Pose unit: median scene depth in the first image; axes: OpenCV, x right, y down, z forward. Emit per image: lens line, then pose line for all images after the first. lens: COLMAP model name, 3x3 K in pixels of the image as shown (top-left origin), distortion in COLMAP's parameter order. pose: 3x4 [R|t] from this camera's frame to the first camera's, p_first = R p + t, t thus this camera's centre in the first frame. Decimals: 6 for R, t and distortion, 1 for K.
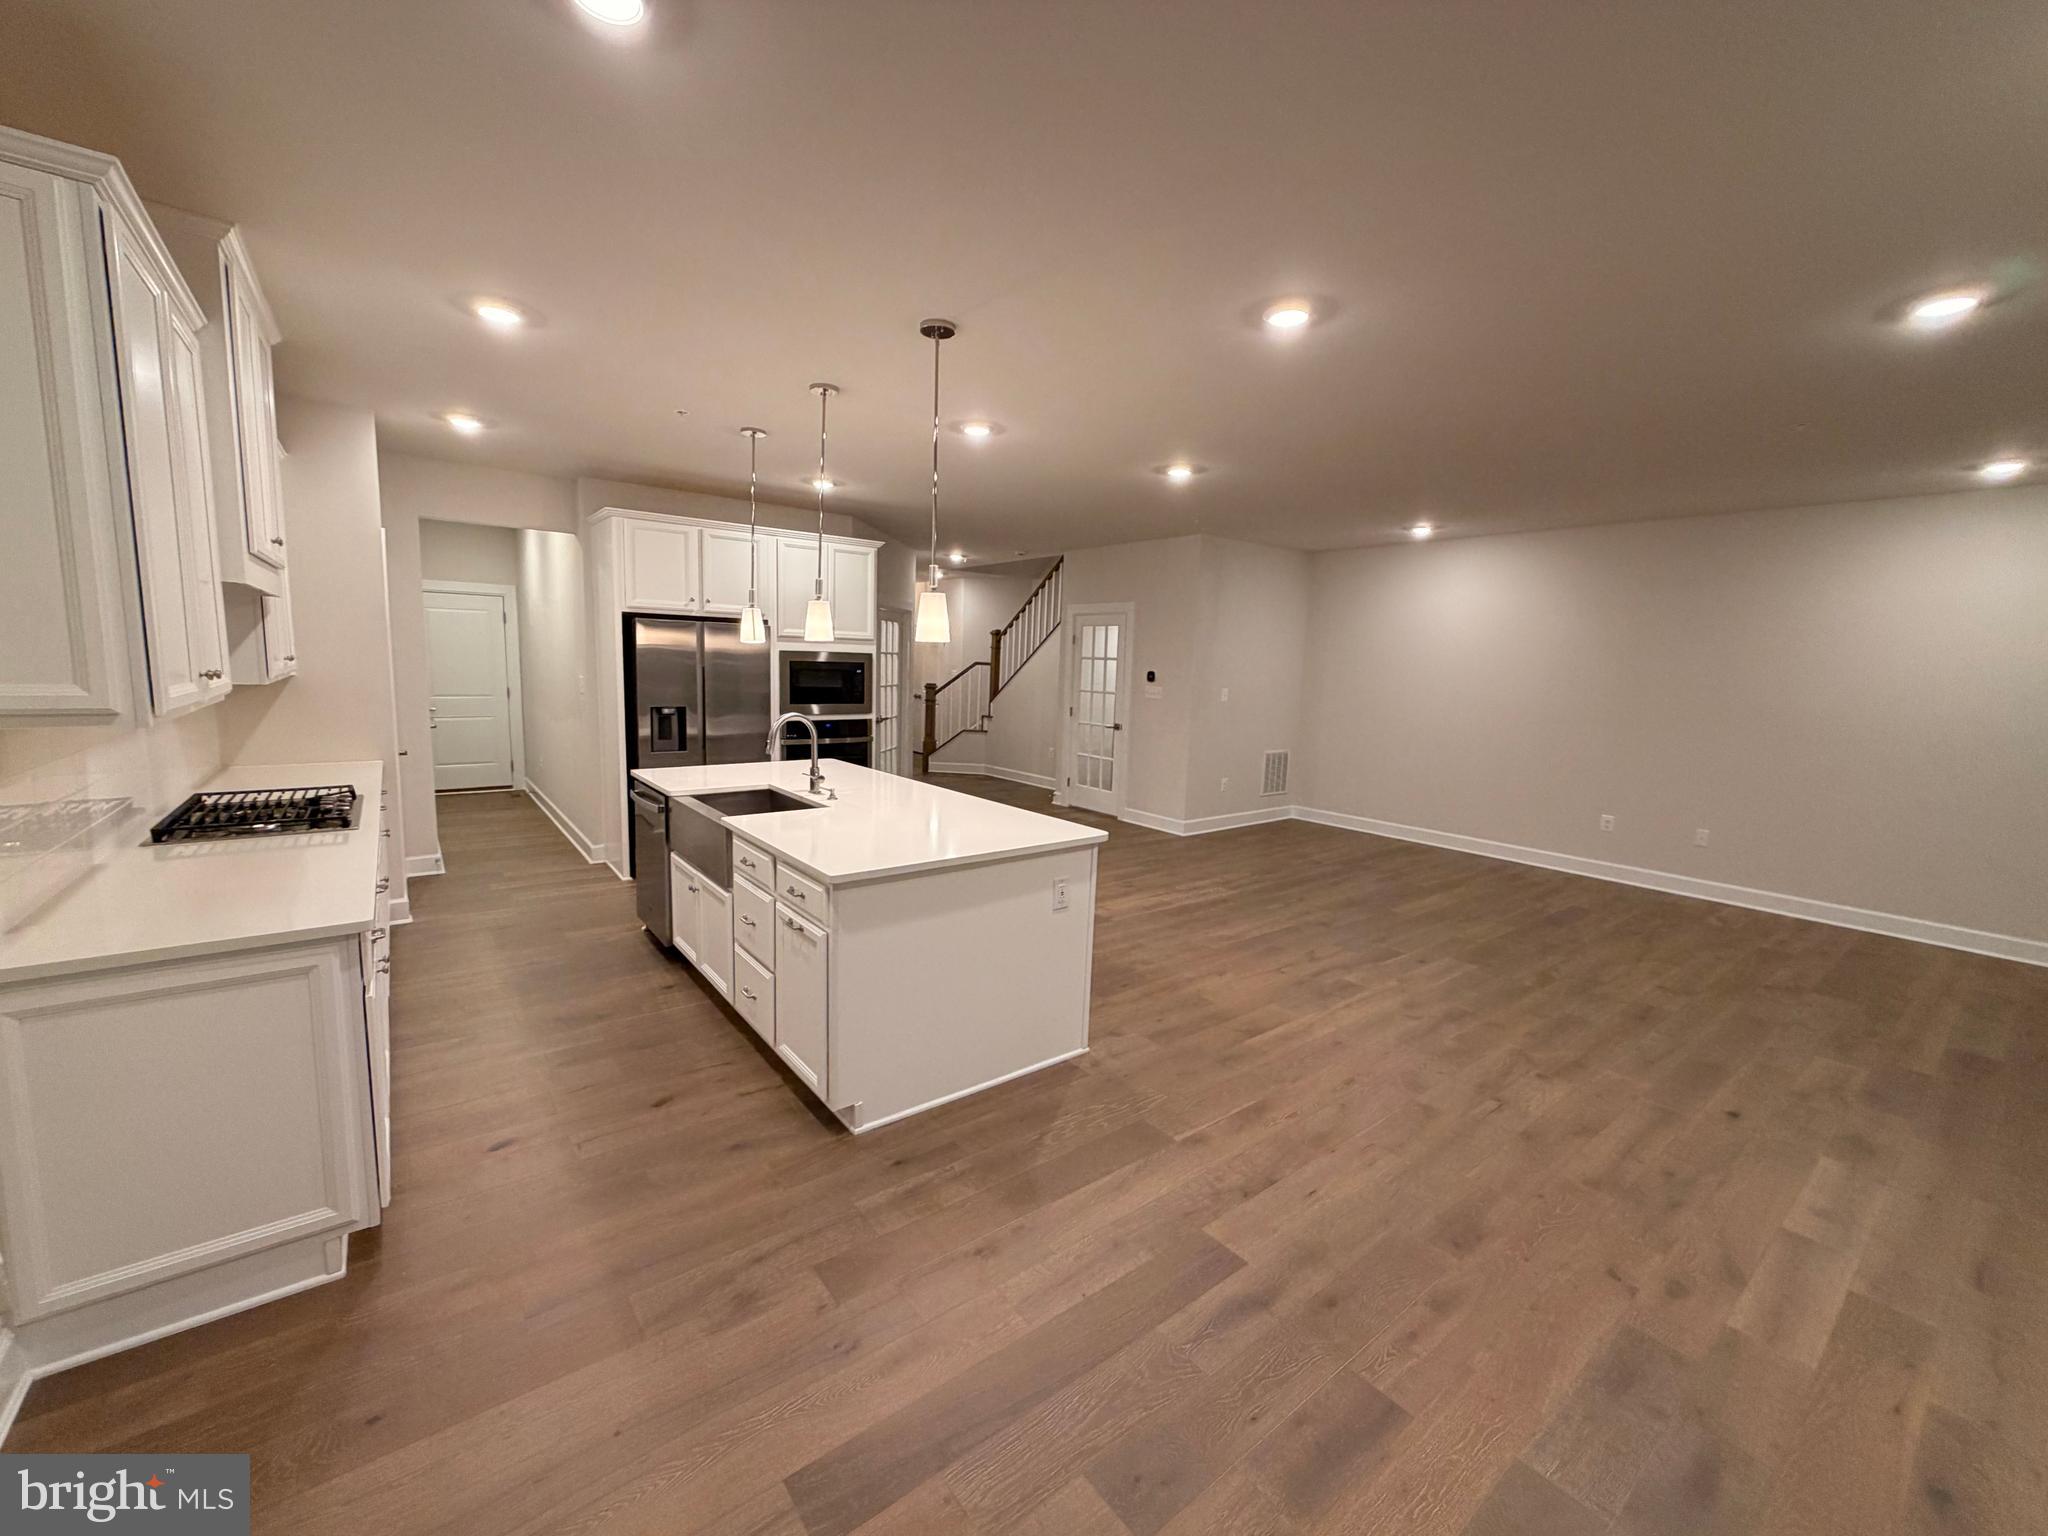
lens RADIAL K [[815.0, 0, 1017.7], [0, 815.0, 766.4], [0, 0, 1]] dist [-0.001094, 0.000270]
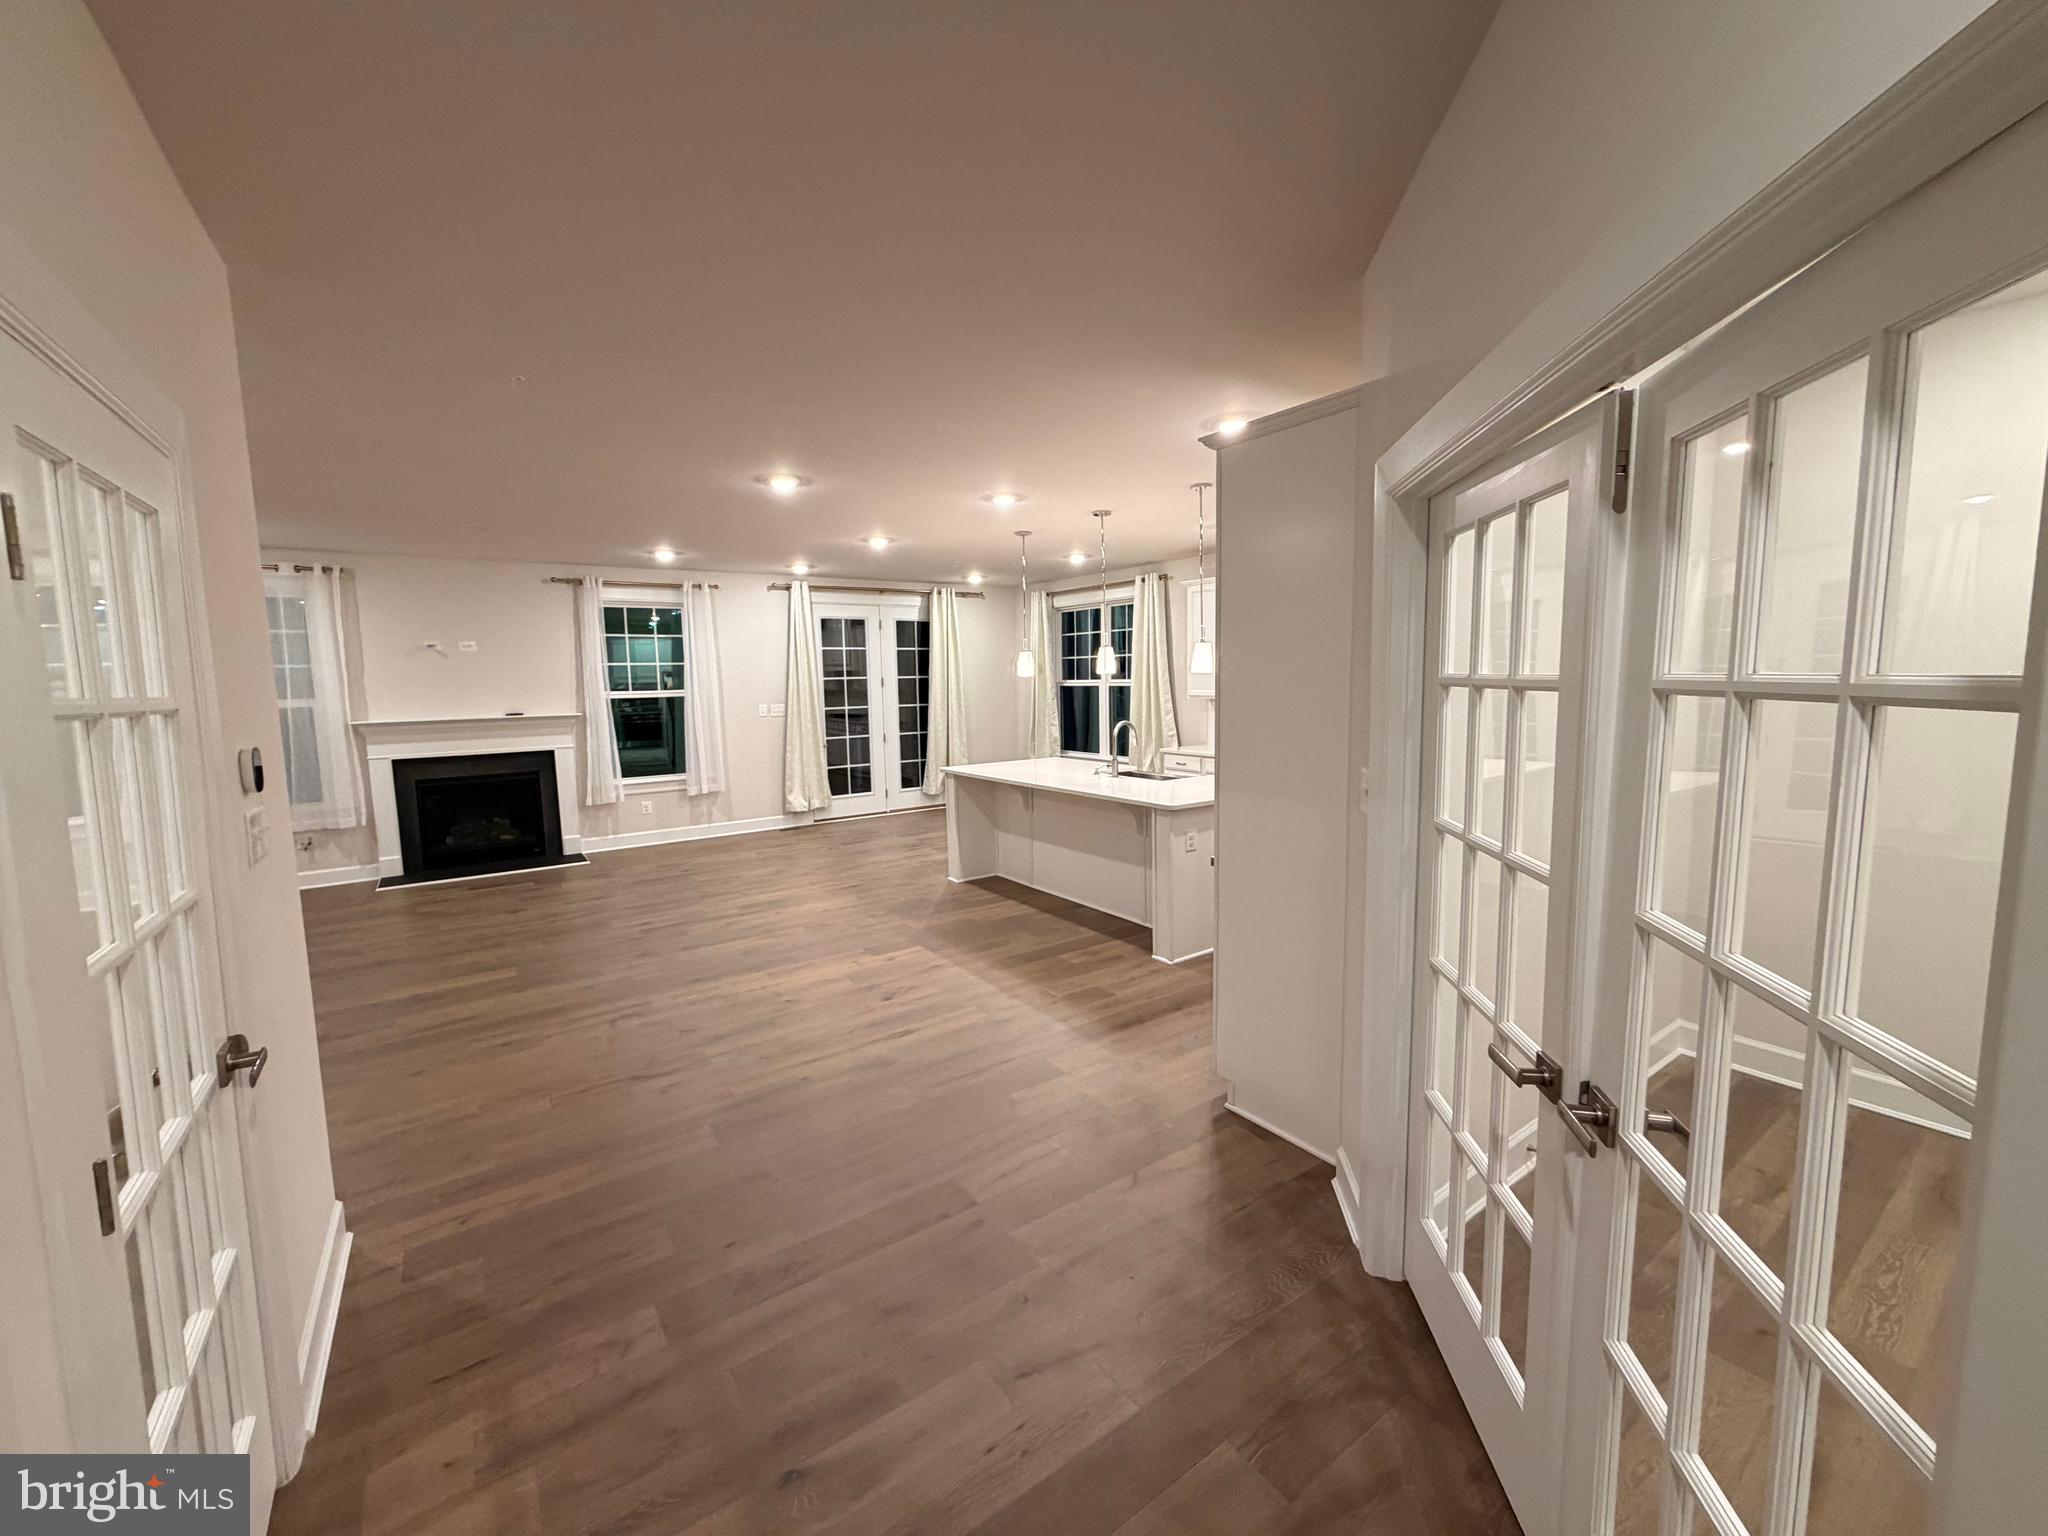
lens RADIAL K [[815.0, 0, 1012.6], [0, 815.0, 764.4], [0, 0, 1]] dist [-0.001094, 0.000270]
pose [[-0.998631, -0.015228, 0.050051, -0.140137], [-0.002840, 0.971065, 0.238799, -0.337582], [-0.052239, 0.238330, -0.969778, 2.425258]]
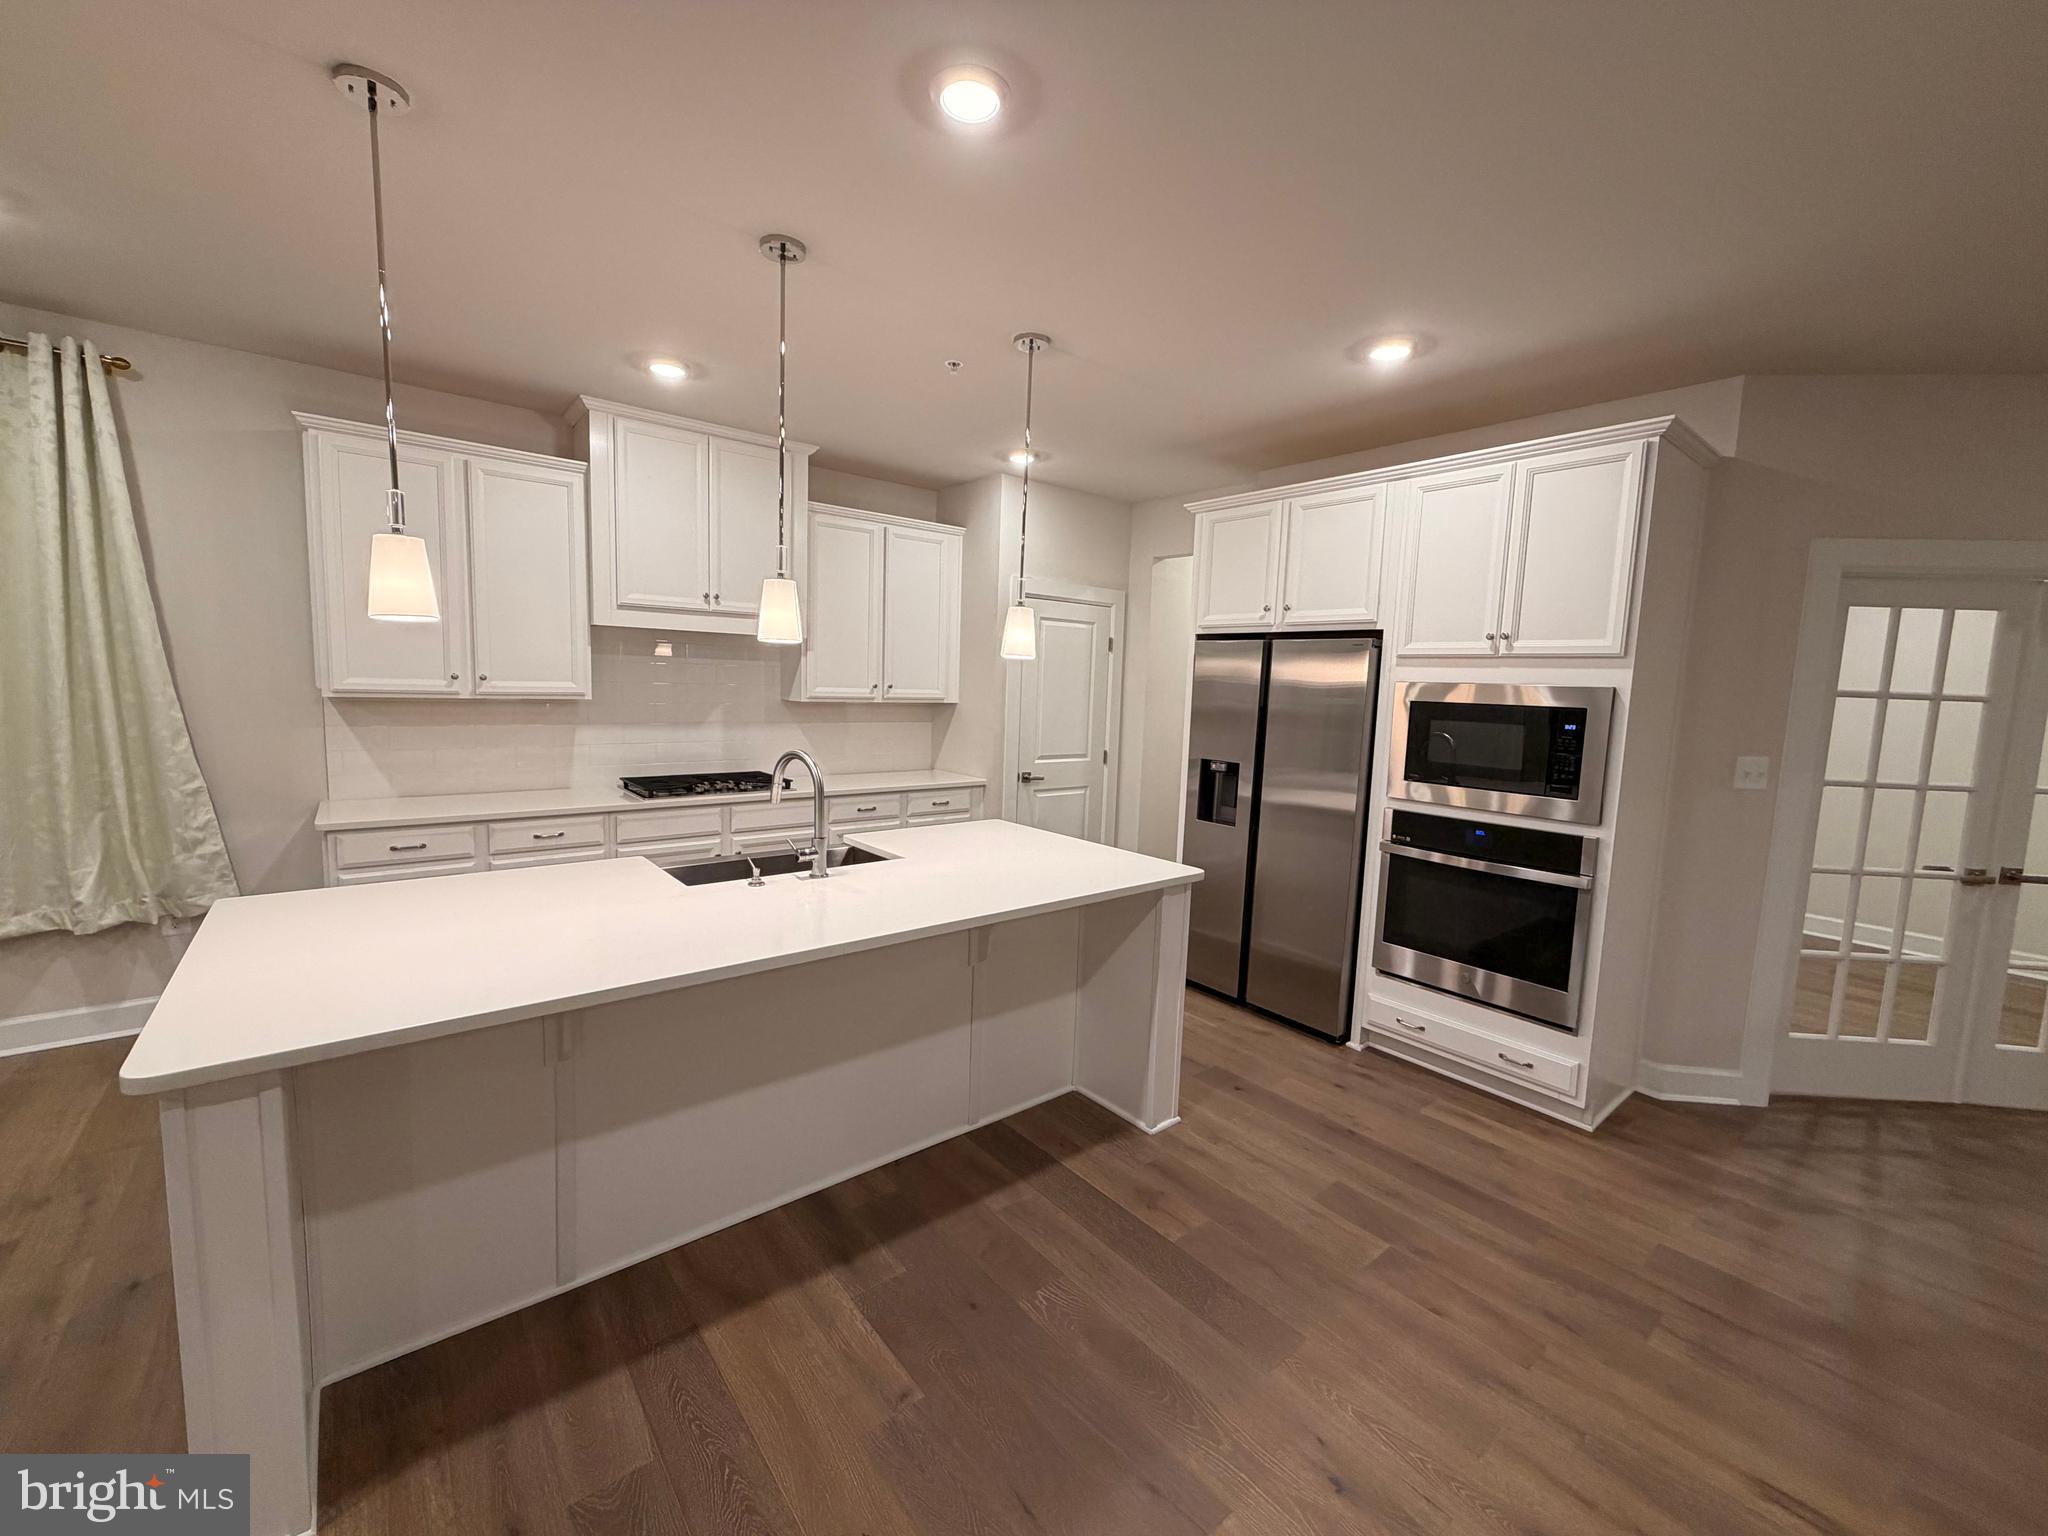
lens RADIAL K [[815.0, 0, 1017.2], [0, 815.0, 764.0], [0, 0, 1]] dist [-0.001094, 0.000270]
pose [[0.024858, 0.073622, -0.996976, 0.400191], [-0.163448, 0.984164, 0.068601, -0.127657], [0.986239, 0.161248, 0.036497, 1.124019]]
